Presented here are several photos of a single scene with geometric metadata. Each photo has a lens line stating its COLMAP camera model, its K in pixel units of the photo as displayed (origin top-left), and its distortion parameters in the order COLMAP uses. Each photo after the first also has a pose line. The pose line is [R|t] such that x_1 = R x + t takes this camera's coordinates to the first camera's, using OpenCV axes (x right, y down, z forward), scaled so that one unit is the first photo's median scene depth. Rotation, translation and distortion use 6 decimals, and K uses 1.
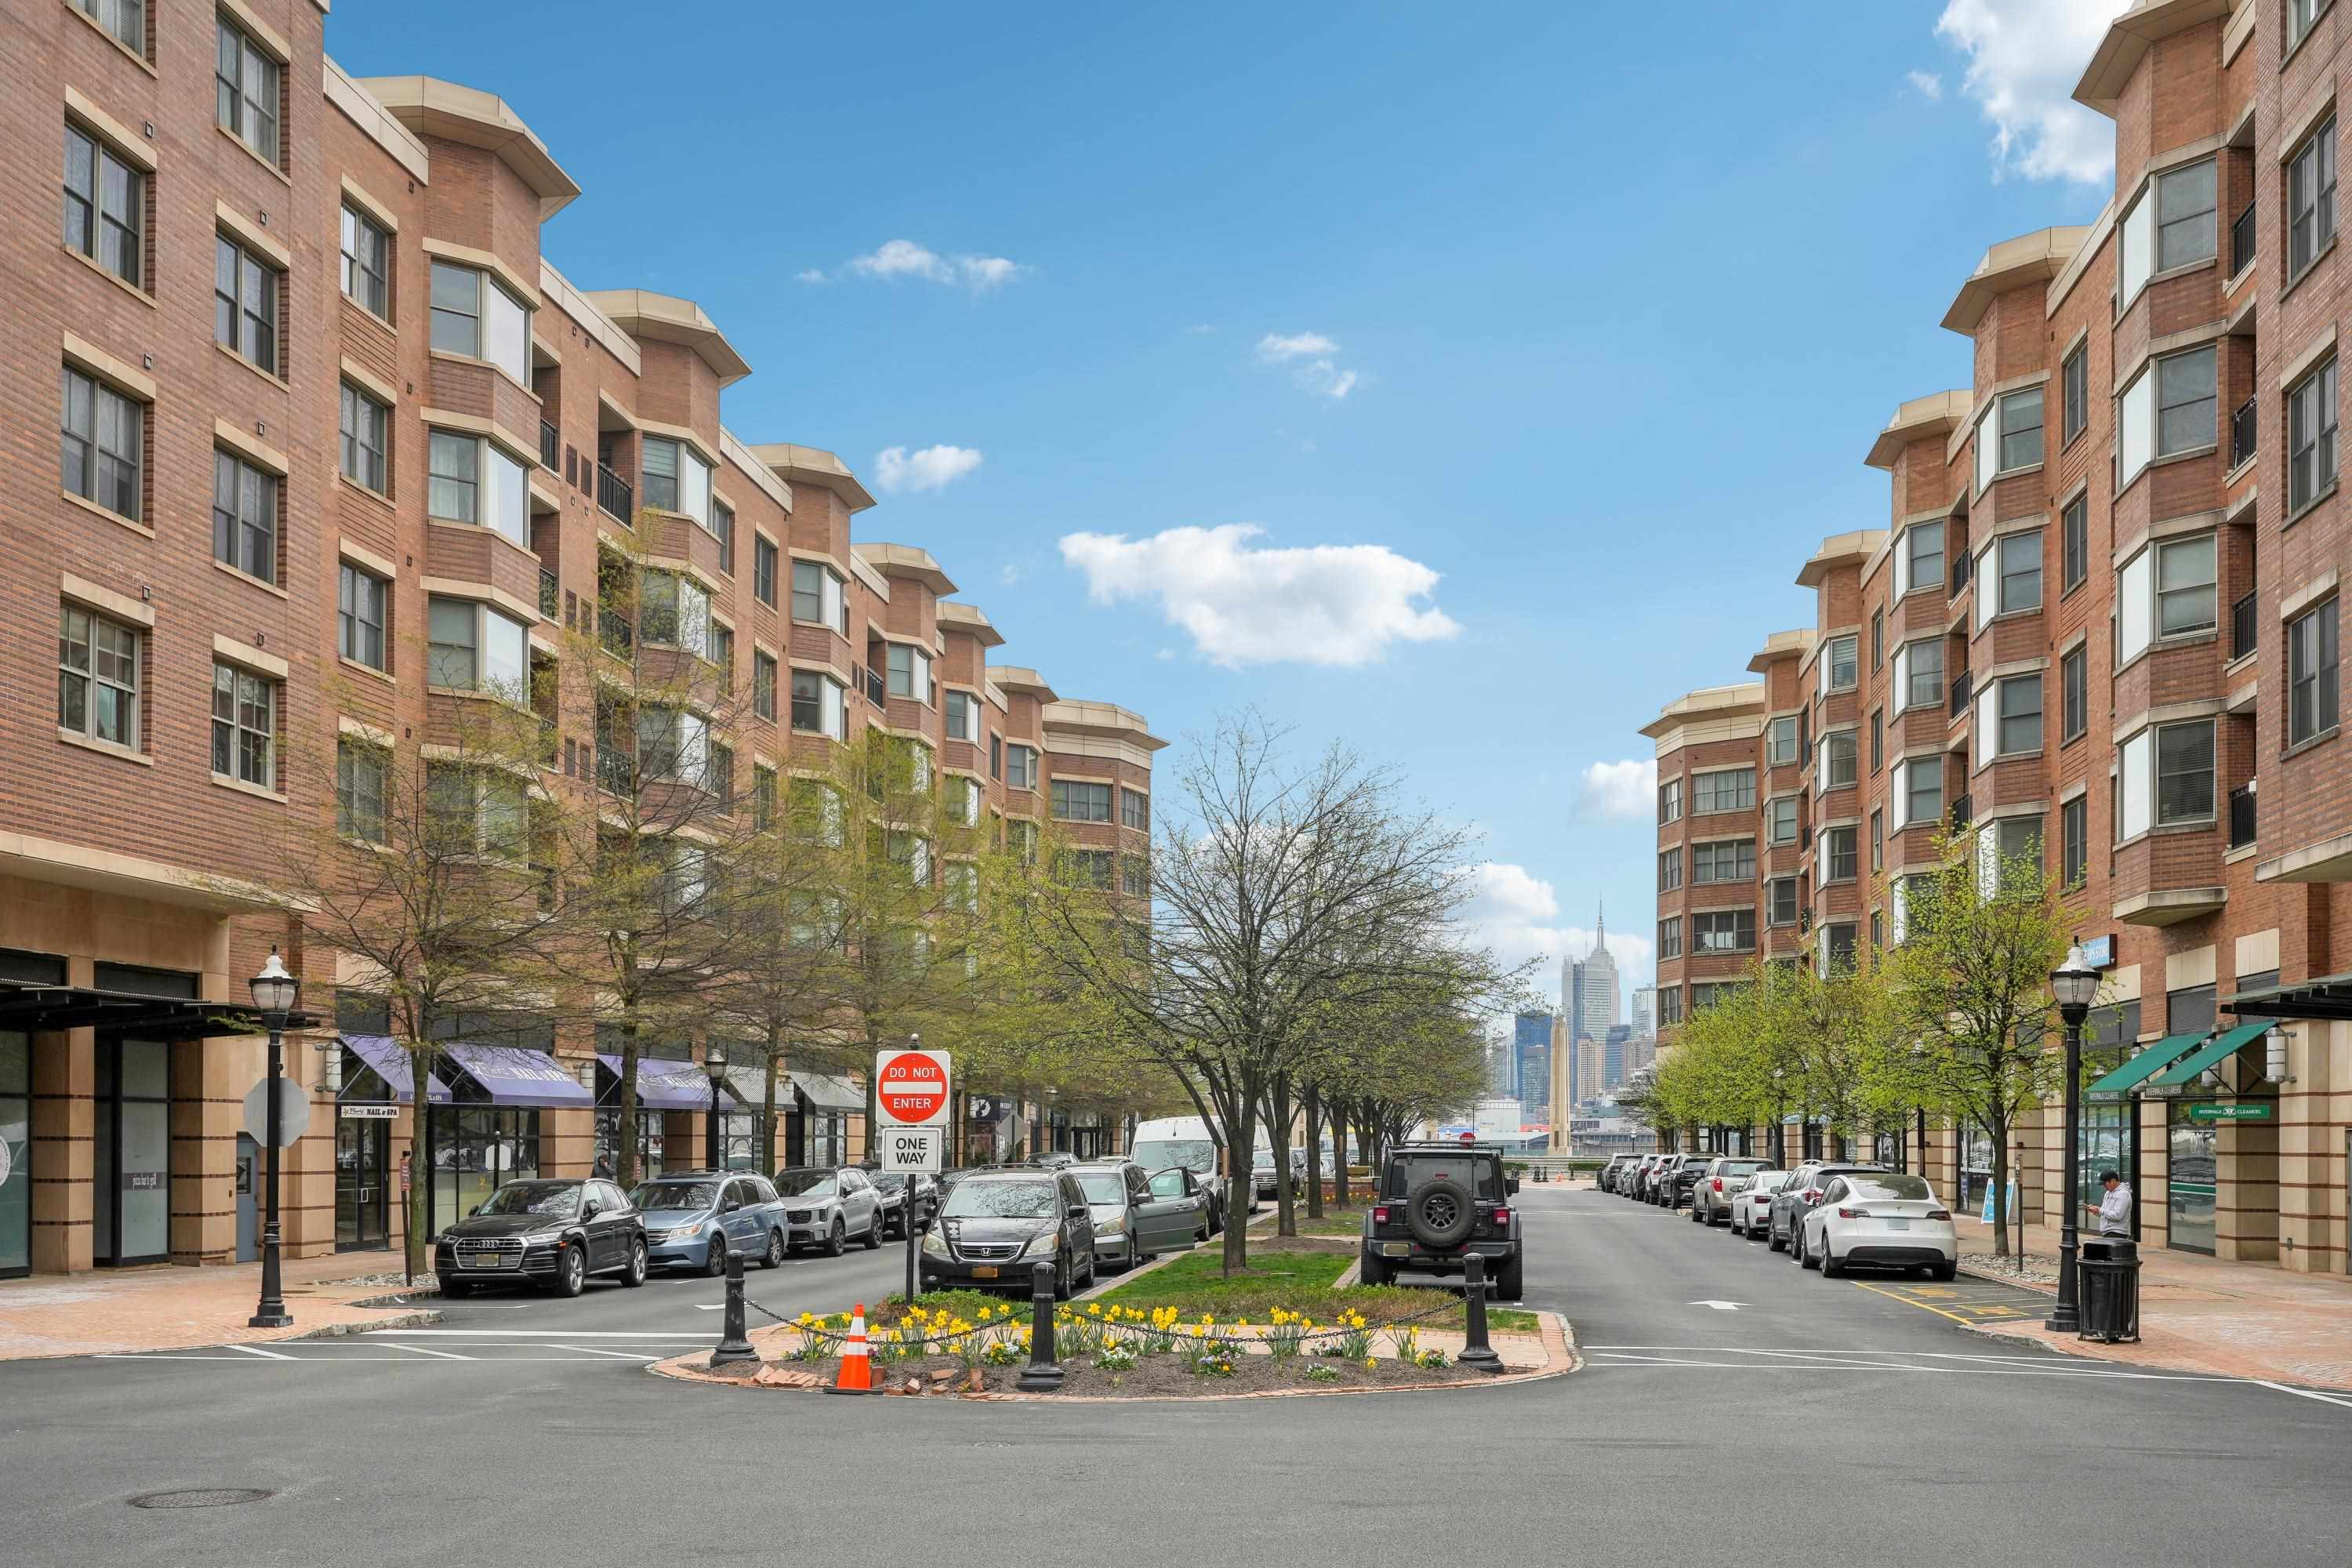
lens RADIAL K [[2394.6, 0, 1176.0], [0, 2394.6, 784.0], [0, 0, 1]] dist [-0.006148, -0.002750]
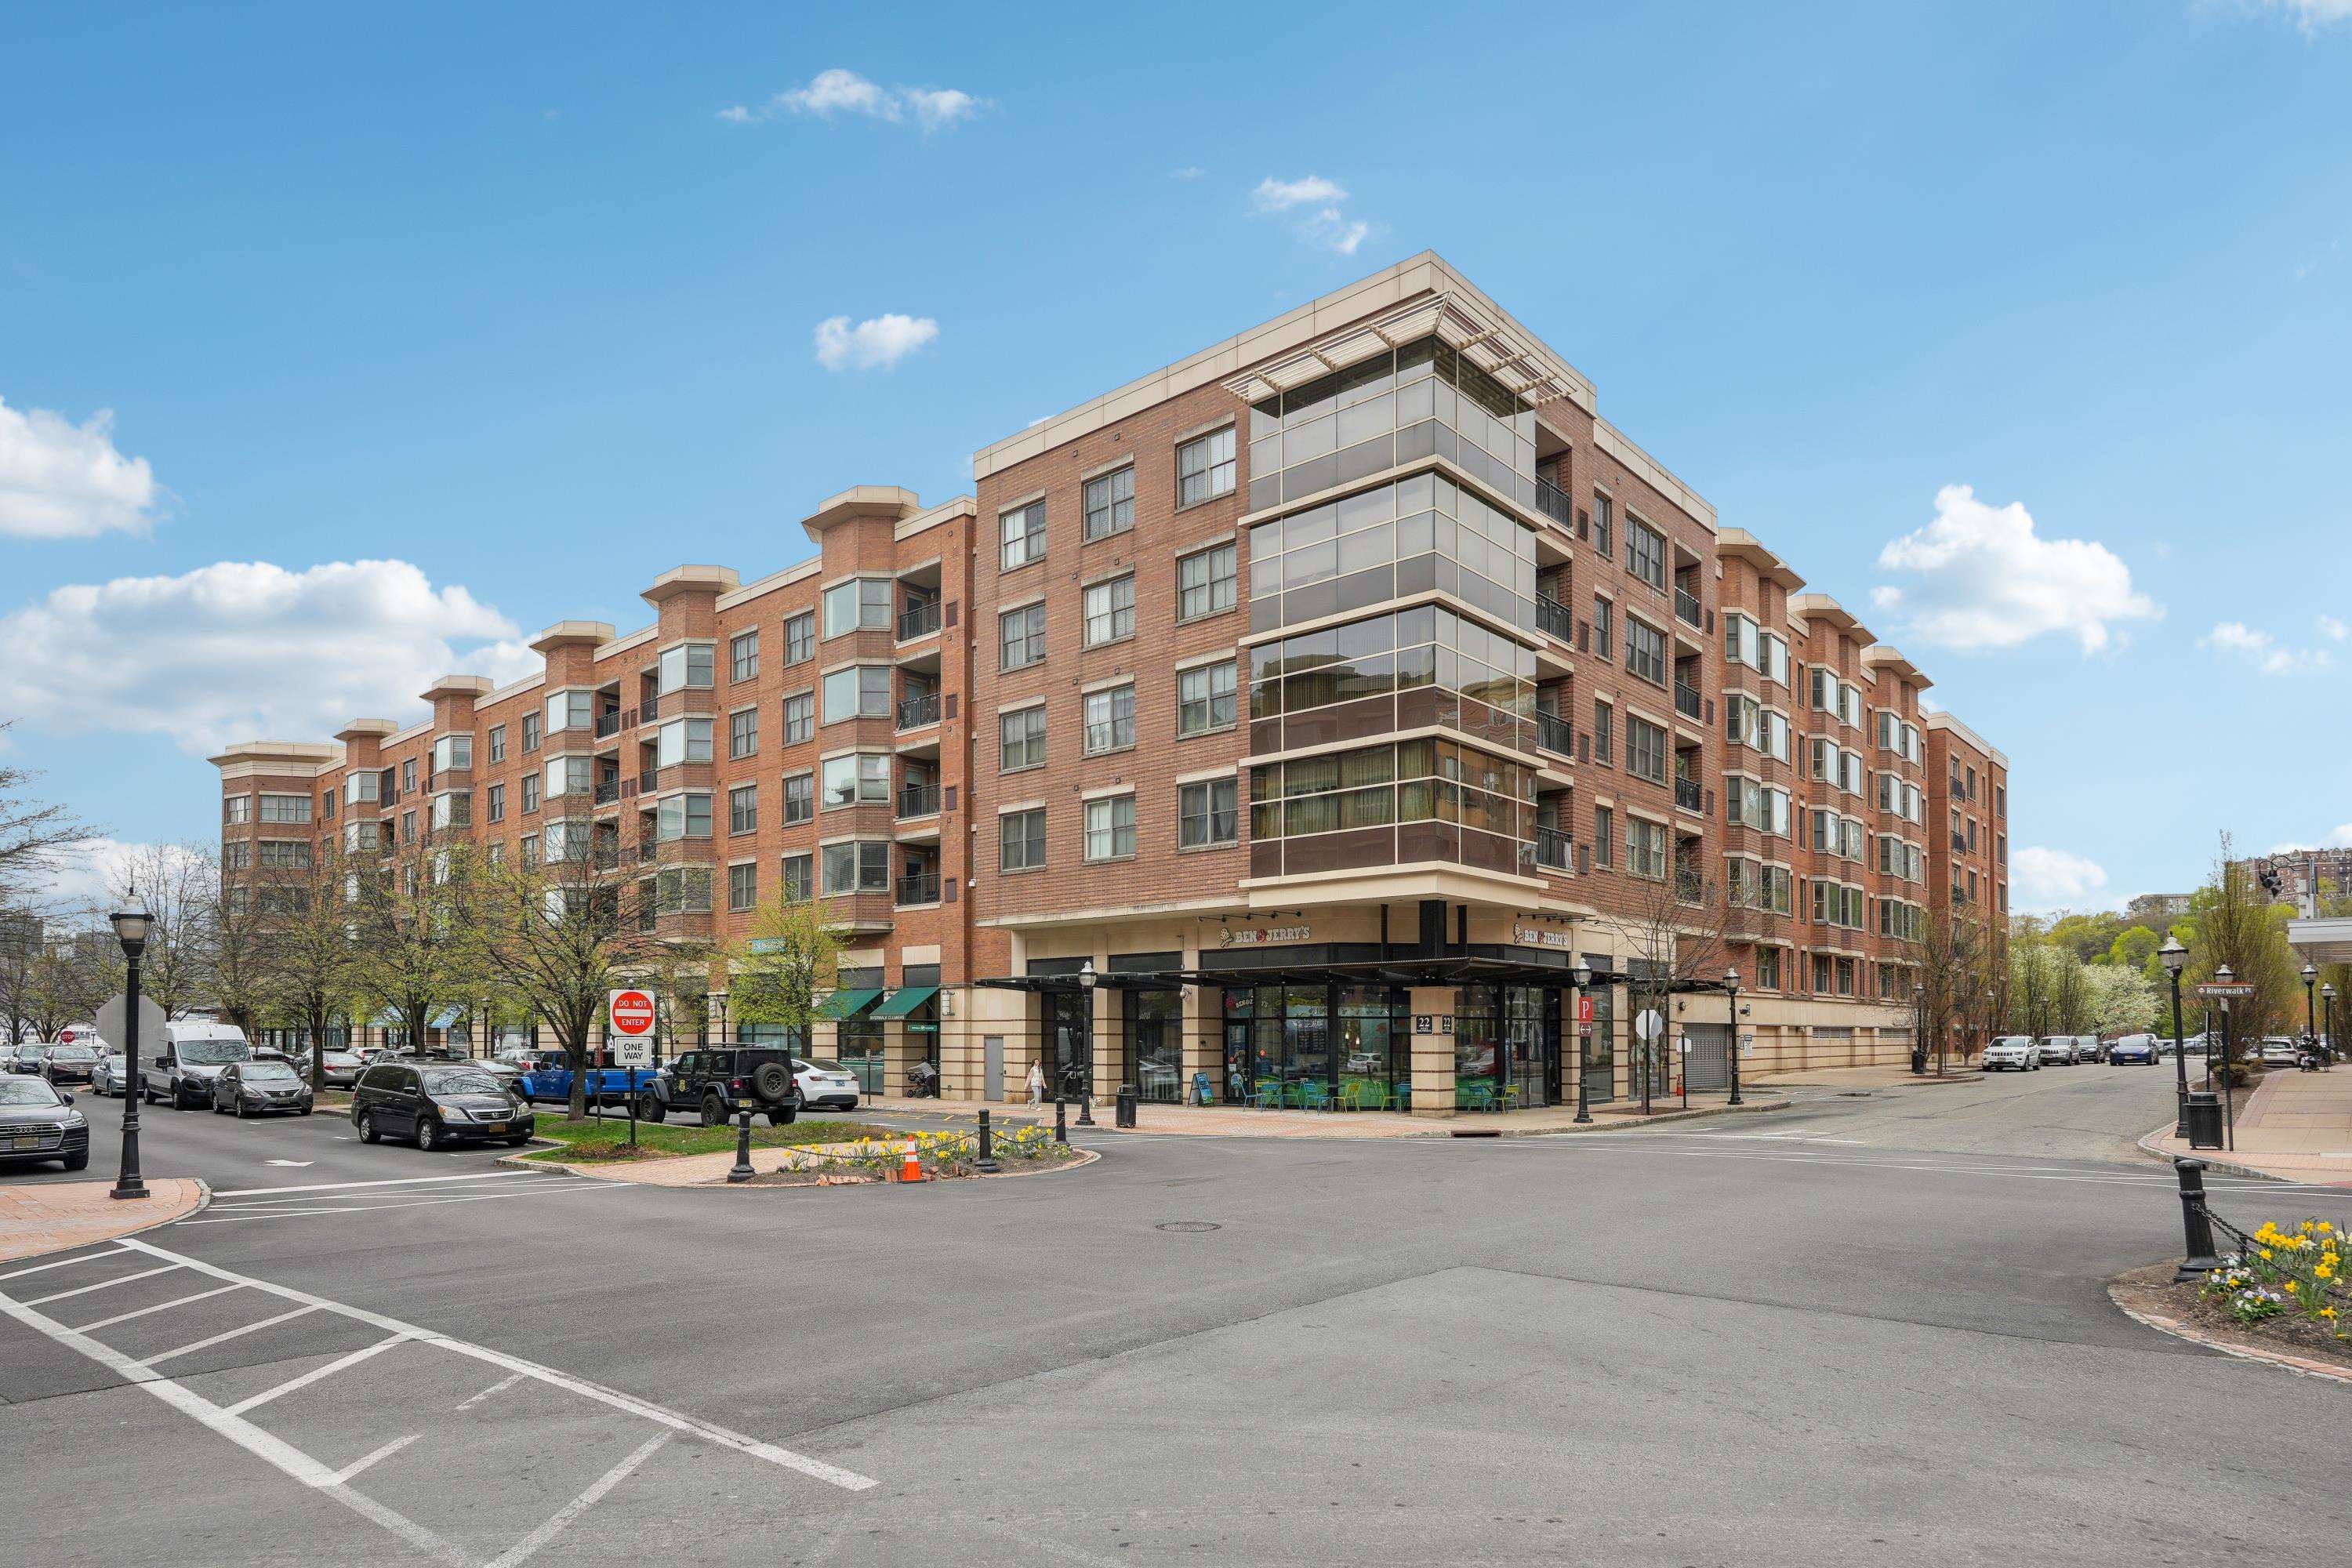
lens RADIAL K [[1321.7, 0, 1176.0], [0, 1321.7, 784.0], [0, 0, 1]] dist [0.000988, 0.000355]
pose [[0.570092, 0.156184, 0.806599, -0.401239], [-0.124144, 0.986868, -0.103346, 0.011205], [-0.812147, -0.041218, 0.581995, 0.102588]]
